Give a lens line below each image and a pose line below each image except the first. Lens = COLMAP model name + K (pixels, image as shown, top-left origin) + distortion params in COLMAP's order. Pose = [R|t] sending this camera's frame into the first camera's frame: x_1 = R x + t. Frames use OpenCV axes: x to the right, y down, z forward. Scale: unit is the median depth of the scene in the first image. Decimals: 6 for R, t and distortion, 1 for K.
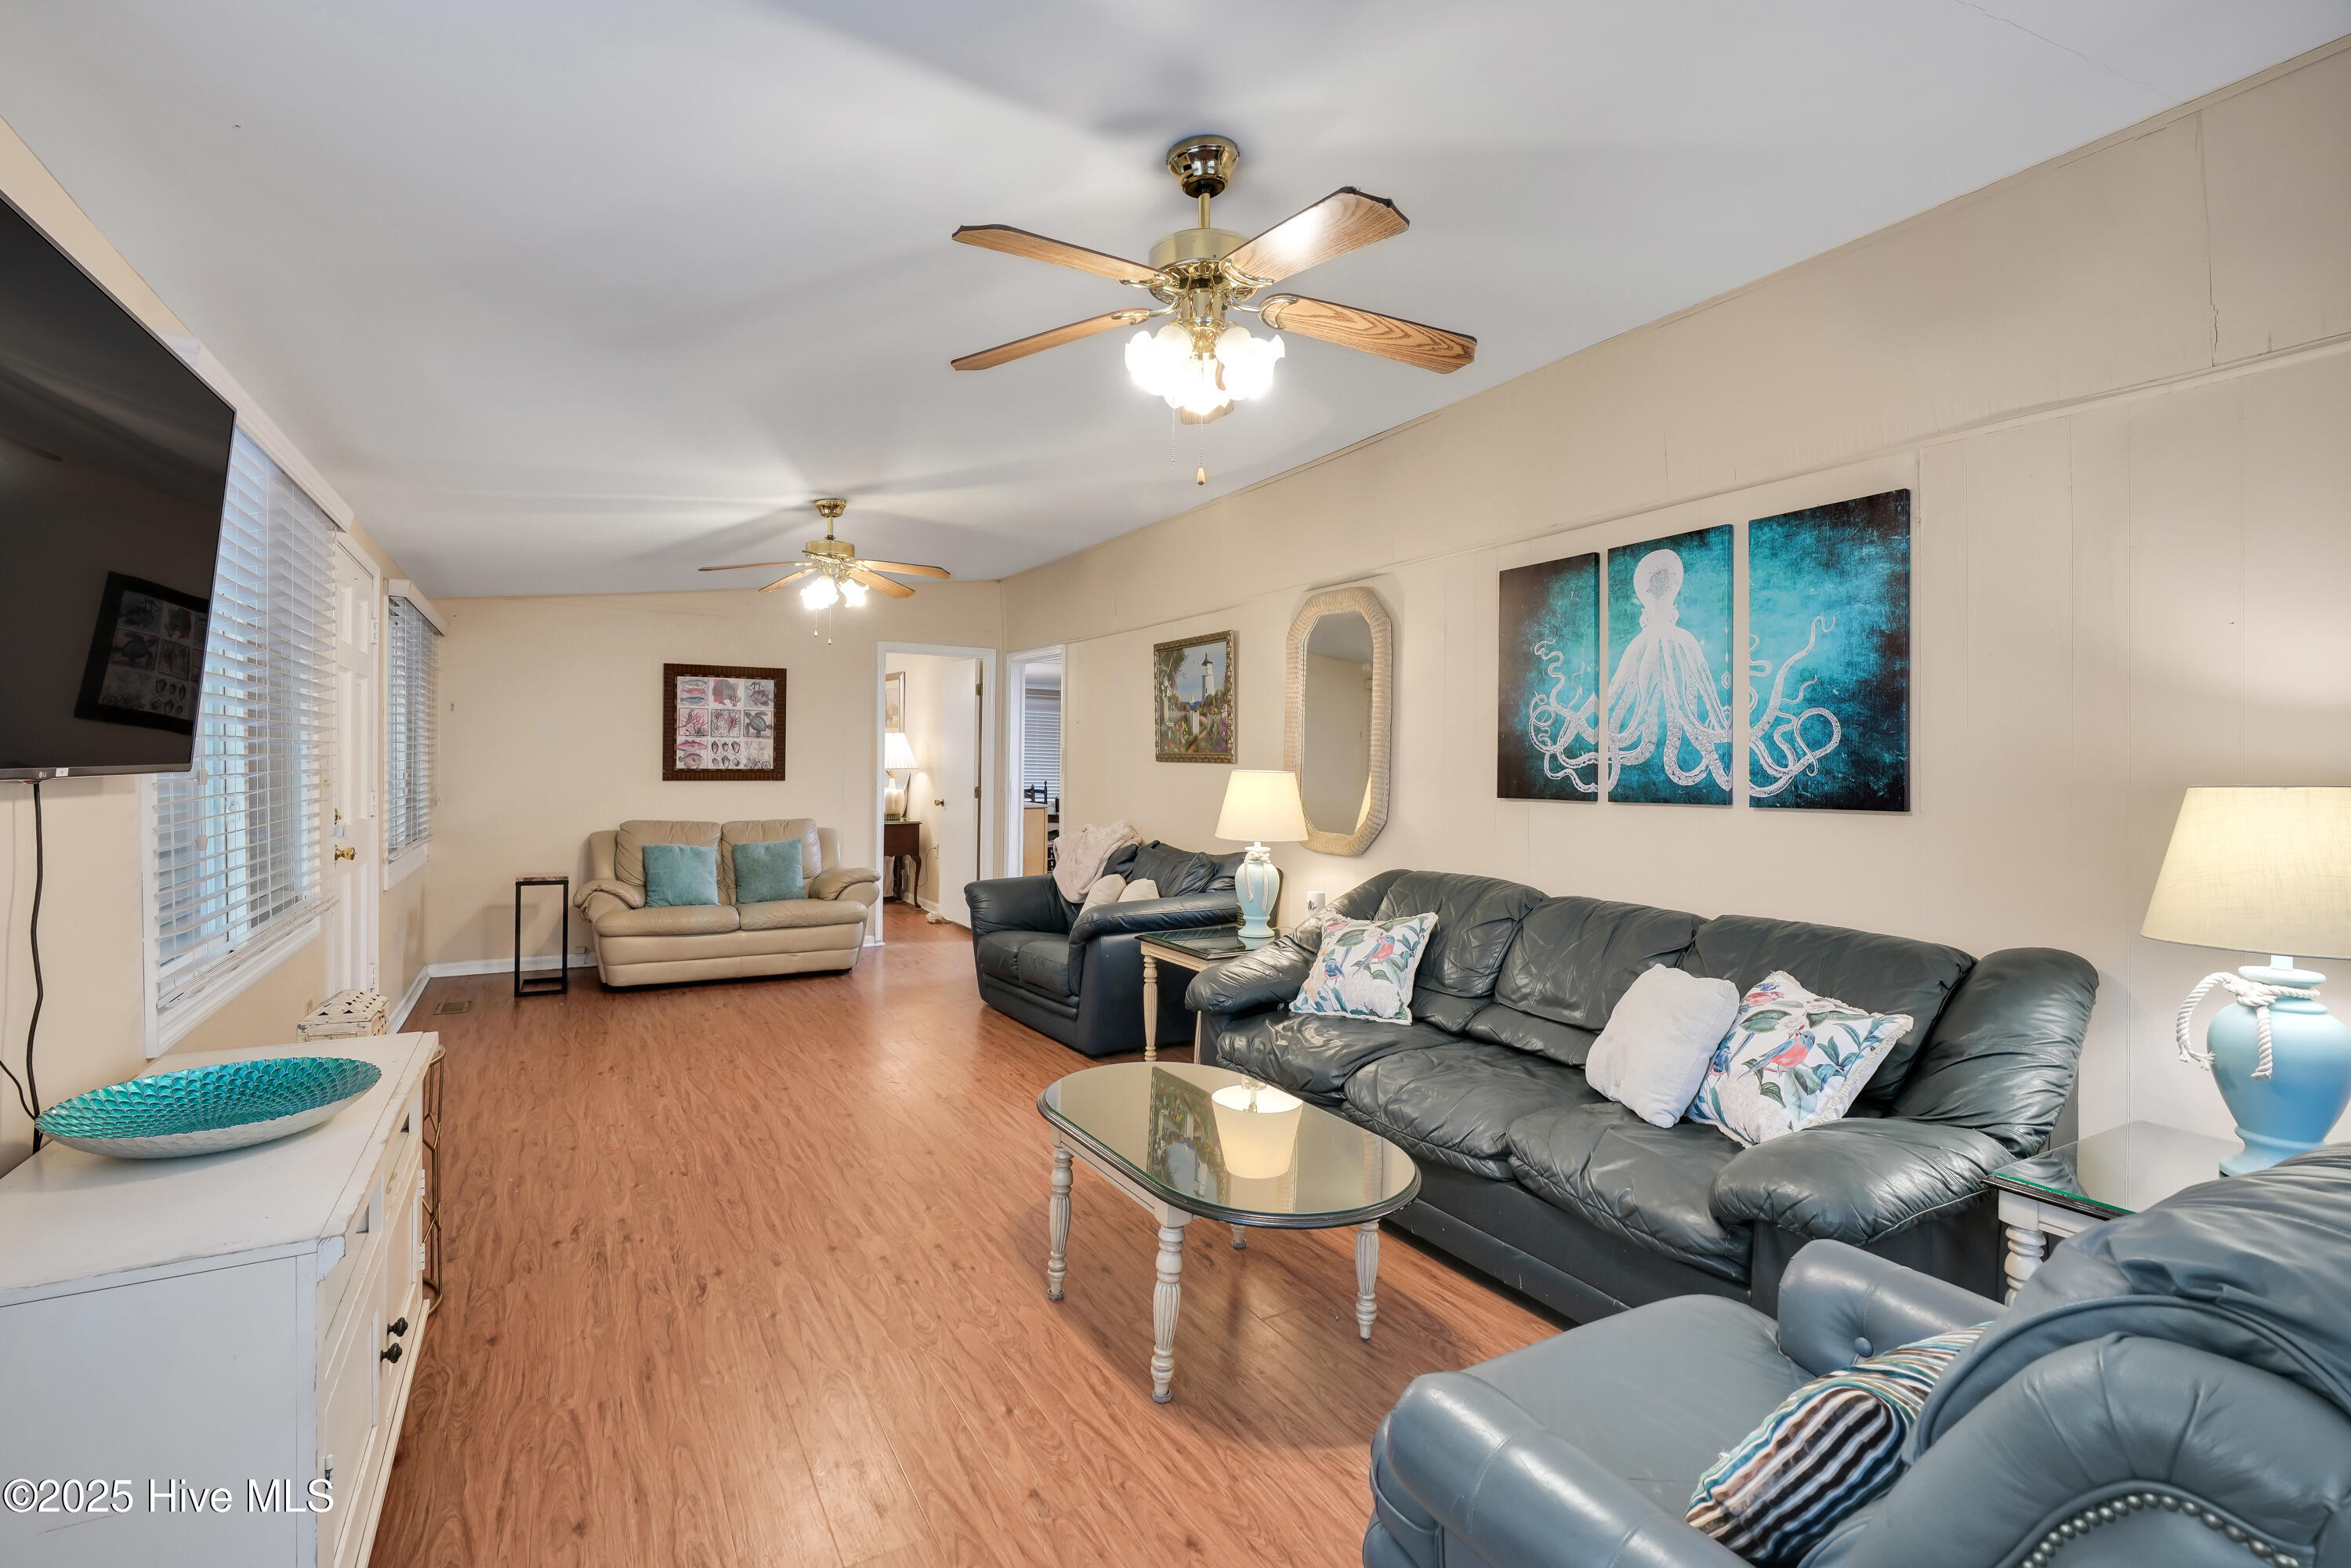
lens RADIAL K [[1067.4, 0, 1170.5], [0, 1067.4, 765.6], [0, 0, 1]] dist [-0.036697, 0.000467]
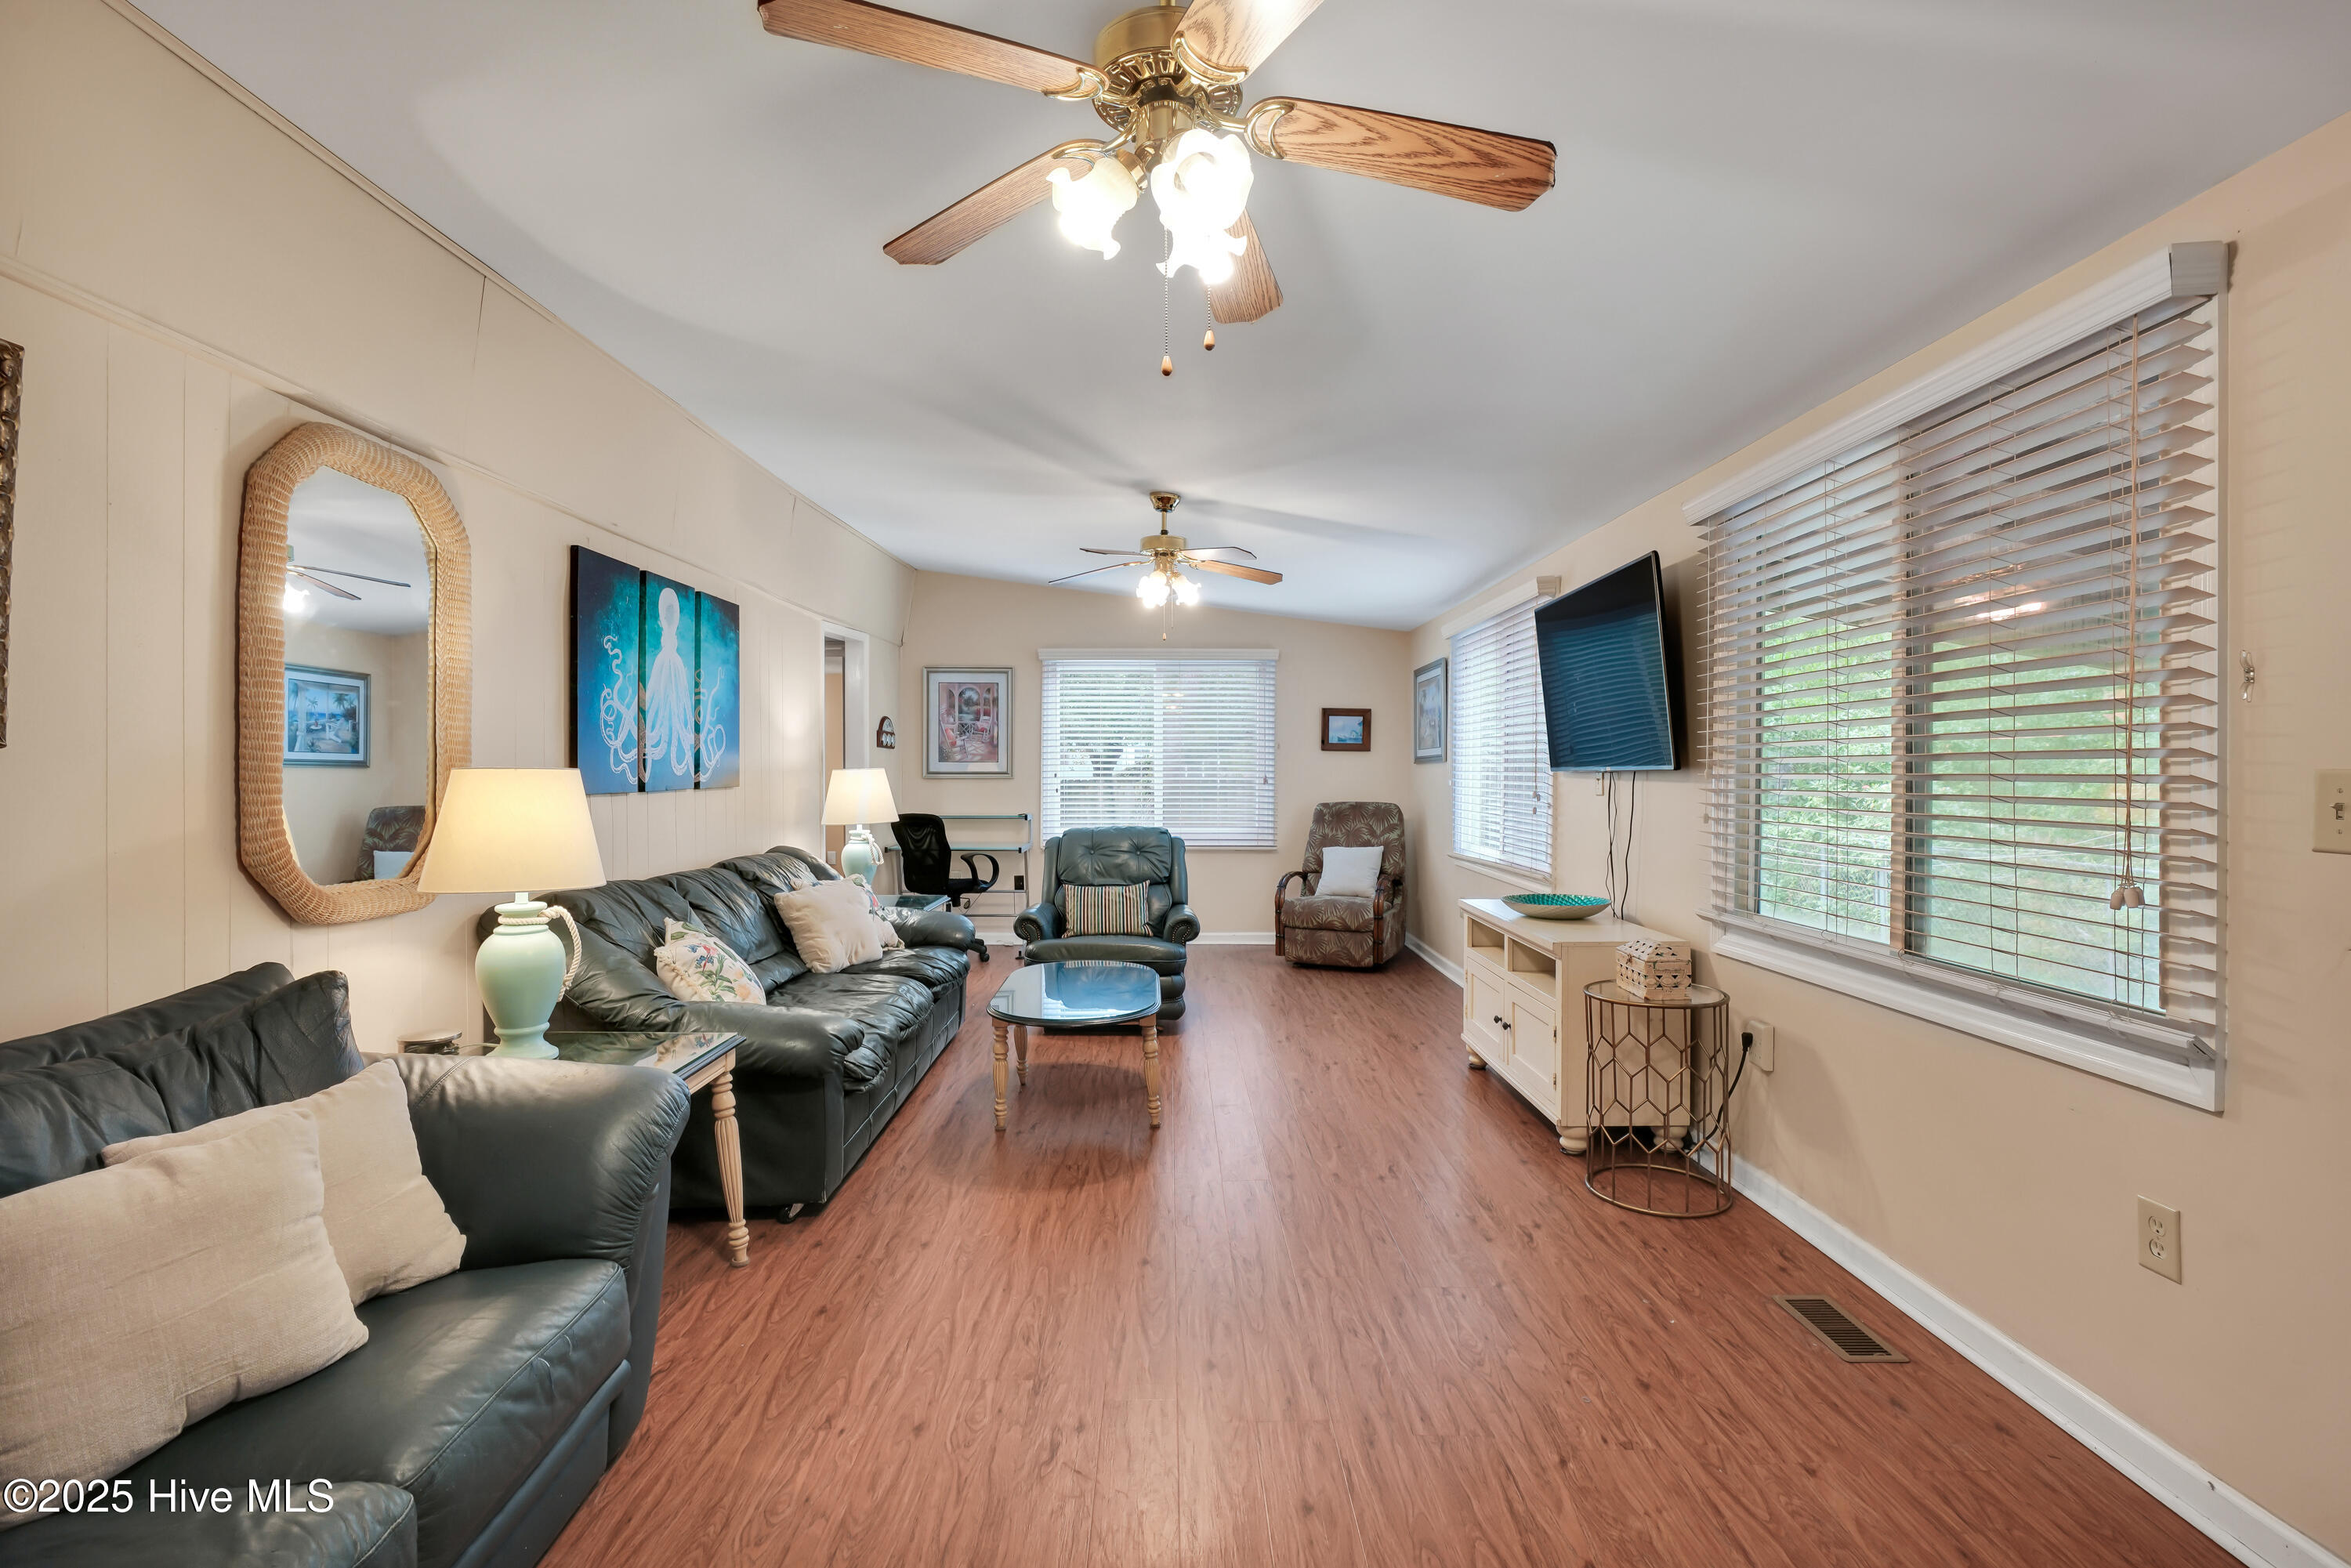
lens RADIAL K [[1067.4, 0, 1170.5], [0, 1067.4, 765.6], [0, 0, 1]] dist [-0.036697, 0.000467]
pose [[-0.869371, -0.007333, 0.494105, -0.474733], [-0.007196, 0.999972, 0.002180, -0.000623], [-0.494107, -0.001661, -0.869399, 1.267198]]
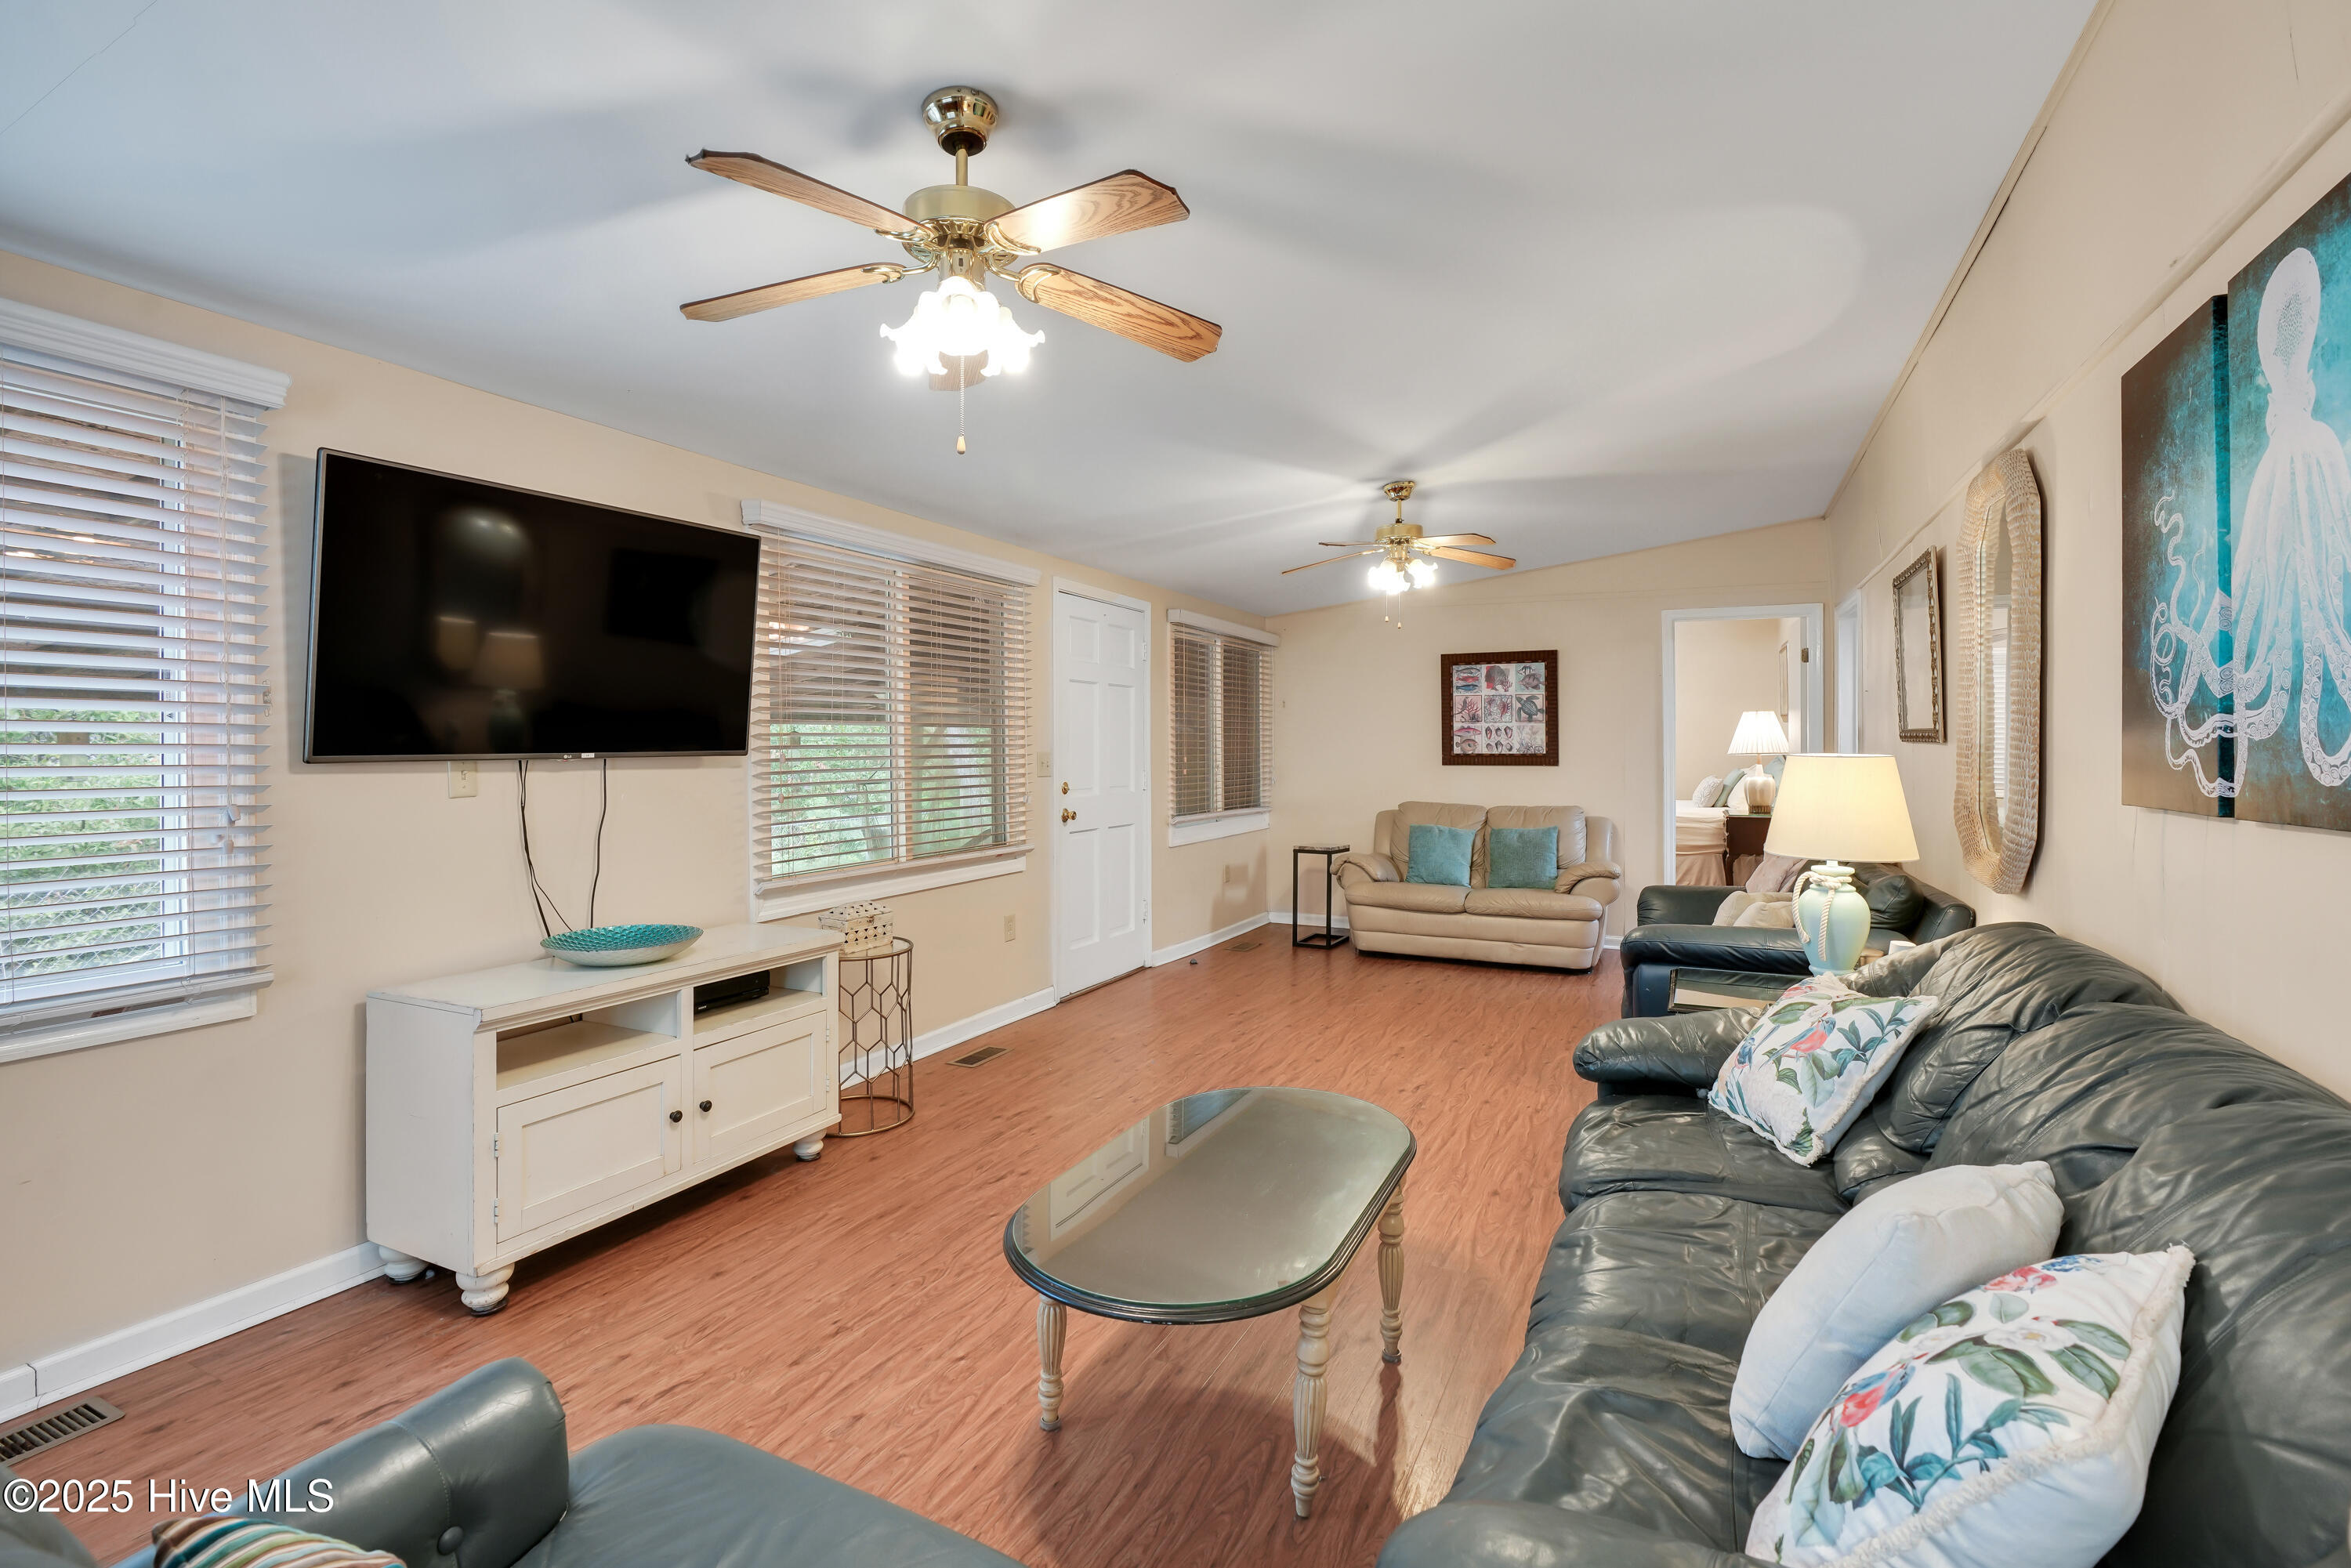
lens RADIAL K [[1078.6, 0, 1178.9], [0, 1078.6, 743.7], [0, 0, 1]] dist [-0.025361, 0.000643]
pose [[0.562893, -0.009879, -0.826471, 0.395848], [0.004330, 0.999950, -0.009004, 0.002217], [0.826519, 0.001490, 0.562907, 0.261491]]
